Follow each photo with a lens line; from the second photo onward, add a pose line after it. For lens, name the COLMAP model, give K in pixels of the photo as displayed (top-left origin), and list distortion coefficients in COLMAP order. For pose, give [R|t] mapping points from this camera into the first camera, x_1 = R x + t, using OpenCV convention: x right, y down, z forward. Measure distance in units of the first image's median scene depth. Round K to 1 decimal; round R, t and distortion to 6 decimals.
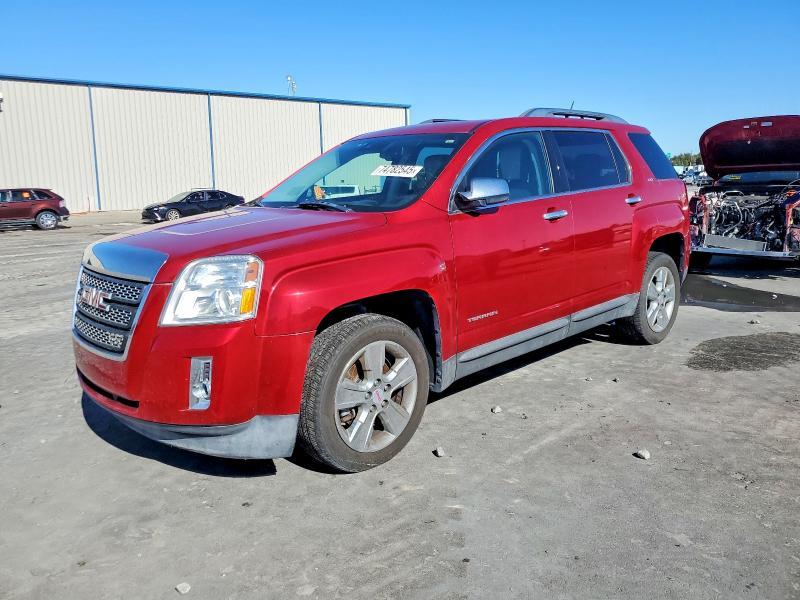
lens RADIAL K [[636.6, 0, 400.0], [0, 636.6, 300.0], [0, 0, 1]] dist [-0.053662, 0.127696]
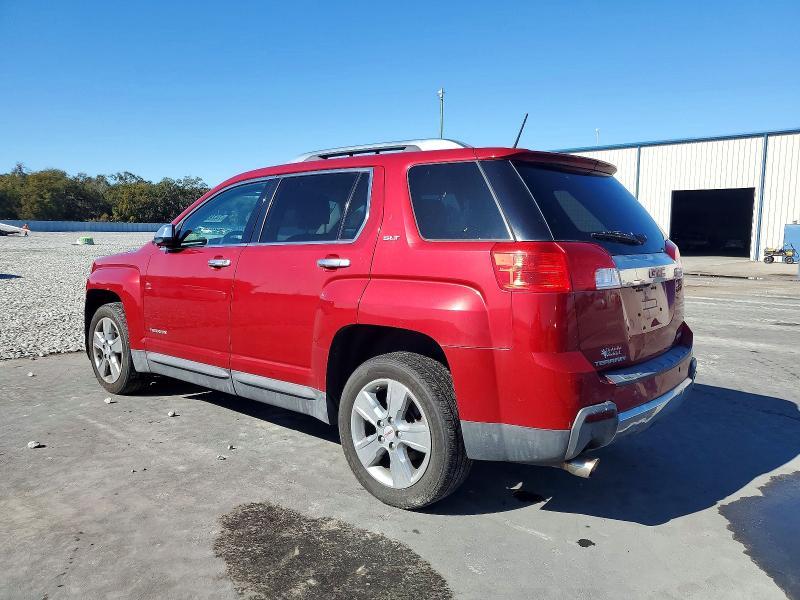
lens RADIAL K [[636.6, 0, 400.0], [0, 636.6, 300.0], [0, 0, 1]] dist [-0.053662, 0.127696]
pose [[0.072207, 0.121622, -0.989947, 1.220040], [-0.209639, 0.972216, 0.104153, -0.231604], [0.975109, 0.200010, 0.095697, 1.138627]]
